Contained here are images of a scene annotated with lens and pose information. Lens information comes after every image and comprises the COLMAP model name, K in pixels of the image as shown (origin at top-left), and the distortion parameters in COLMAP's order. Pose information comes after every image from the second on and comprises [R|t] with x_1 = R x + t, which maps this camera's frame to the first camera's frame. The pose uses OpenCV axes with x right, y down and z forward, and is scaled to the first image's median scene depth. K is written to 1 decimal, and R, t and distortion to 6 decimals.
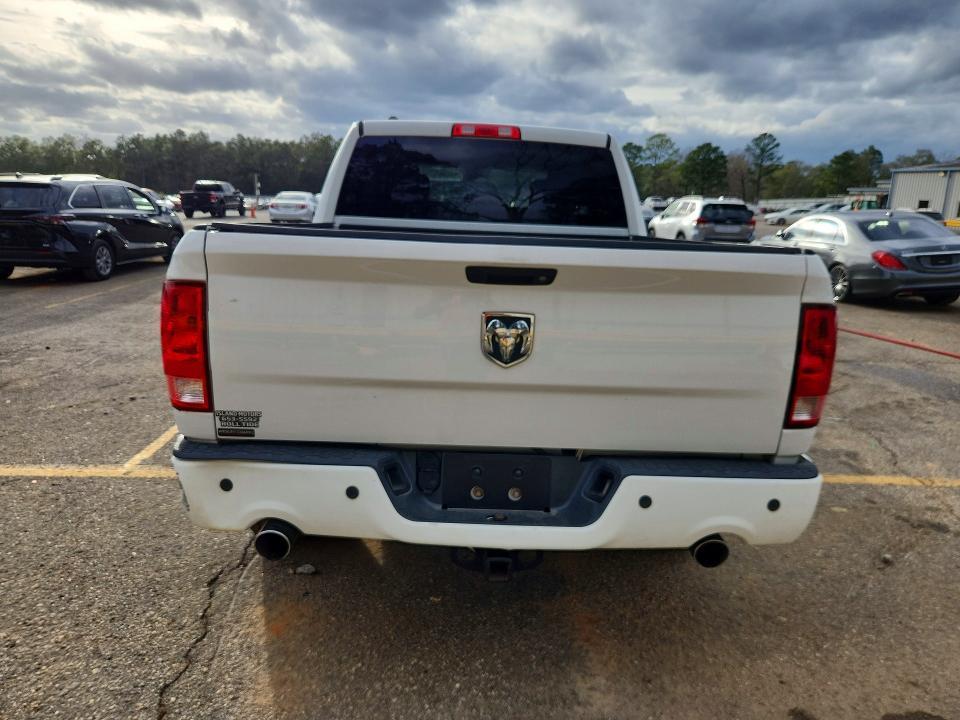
lens RADIAL K [[732.5, 0, 480.0], [0, 732.5, 360.0], [0, 0, 1]] dist [0.070644, -0.074361]
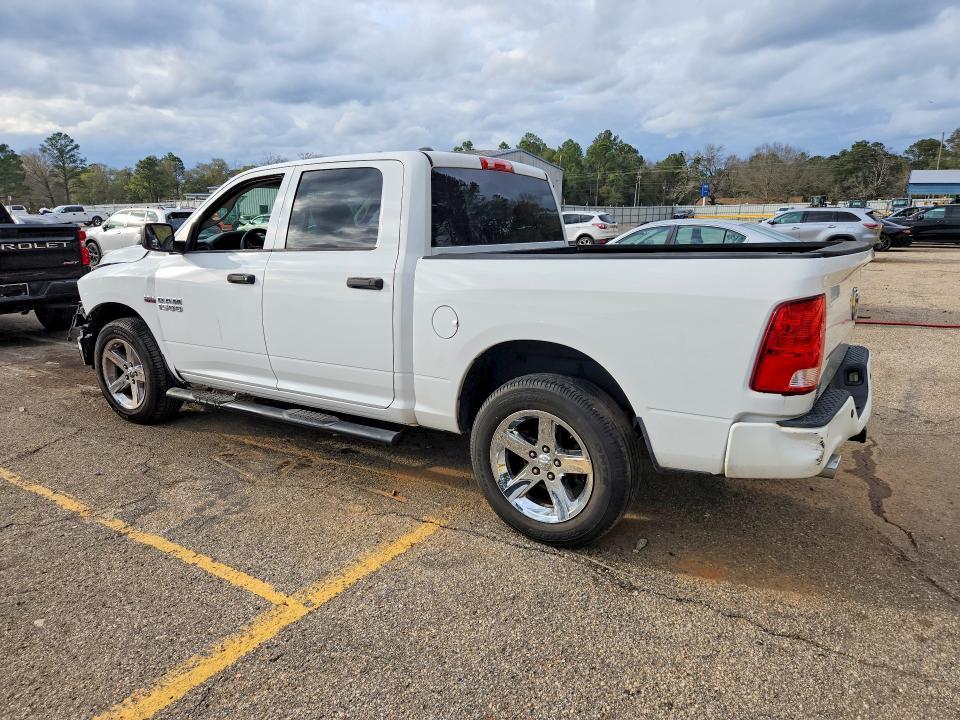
lens RADIAL K [[732.5, 0, 480.0], [0, 732.5, 360.0], [0, 0, 1]] dist [0.070644, -0.074361]
pose [[0.495943, -0.200808, 0.844818, -0.203297], [0.199026, 0.973282, 0.114507, -0.028991], [-0.845239, 0.111352, 0.522658, 0.090618]]
